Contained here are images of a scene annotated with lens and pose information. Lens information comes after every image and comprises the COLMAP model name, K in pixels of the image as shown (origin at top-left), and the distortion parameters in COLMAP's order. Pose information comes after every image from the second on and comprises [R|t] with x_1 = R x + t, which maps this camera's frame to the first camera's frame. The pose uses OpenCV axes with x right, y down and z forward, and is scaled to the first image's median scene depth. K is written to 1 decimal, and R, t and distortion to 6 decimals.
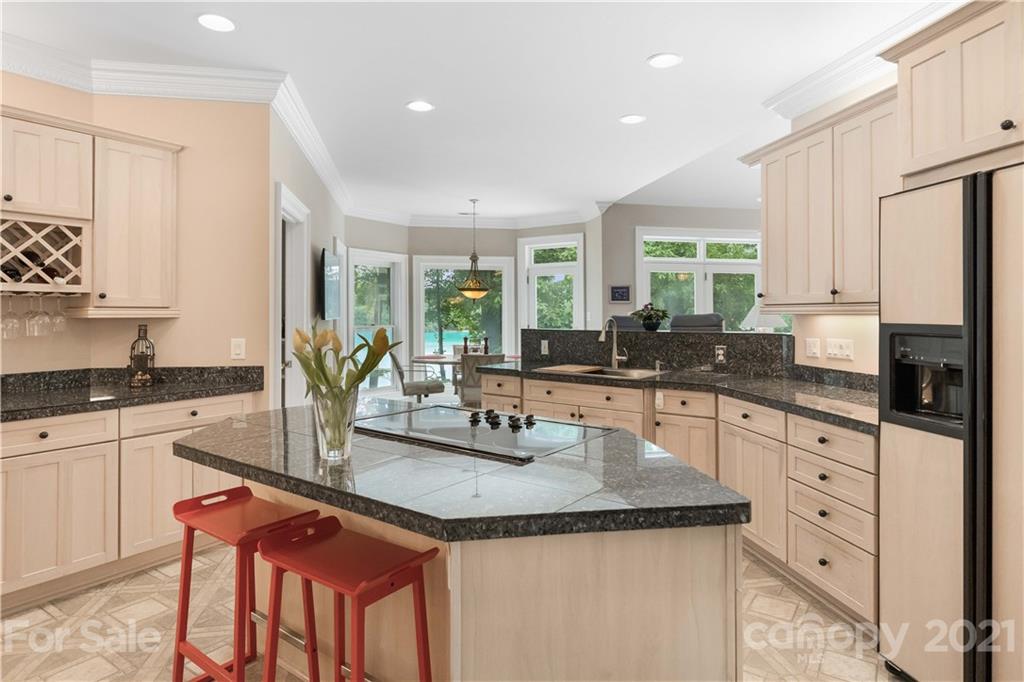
lens RADIAL K [[564.4, 0, 519.7], [0, 564.4, 307.2], [0, 0, 1]] dist [0.002931, -0.002499]
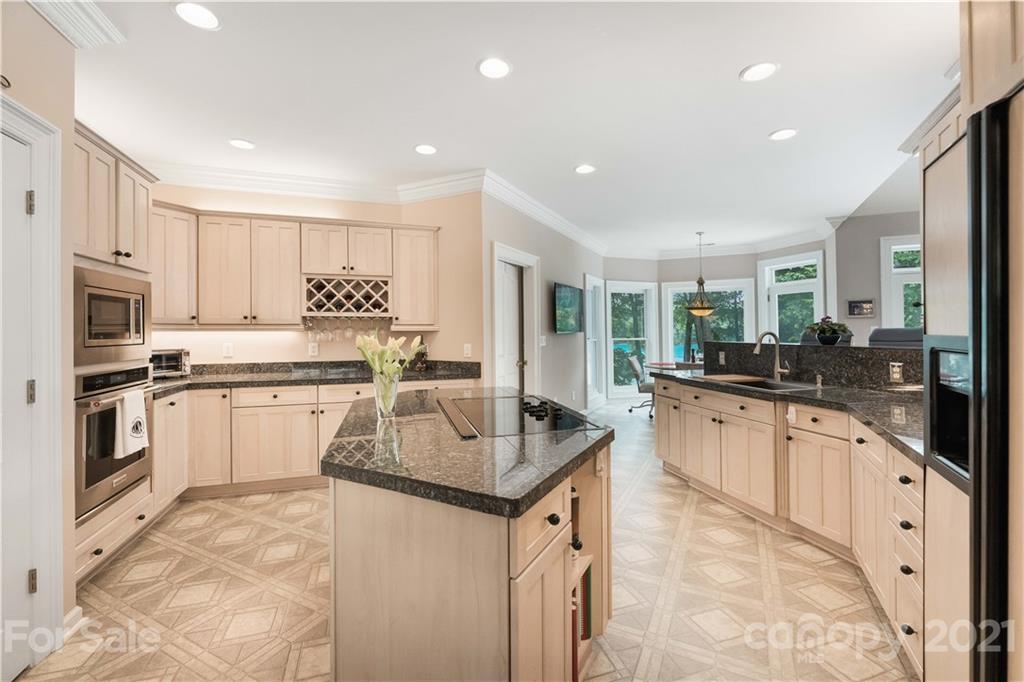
lens RADIAL K [[427.4, 0, 523.1], [0, 427.4, 329.5], [0, 0, 1]] dist [-0.010173, -0.000212]
pose [[0.804865, -0.002925, -0.593451, 0.278388], [0.008317, 0.999945, 0.006352, 0.006960], [0.593400, -0.010048, 0.804845, 0.112376]]
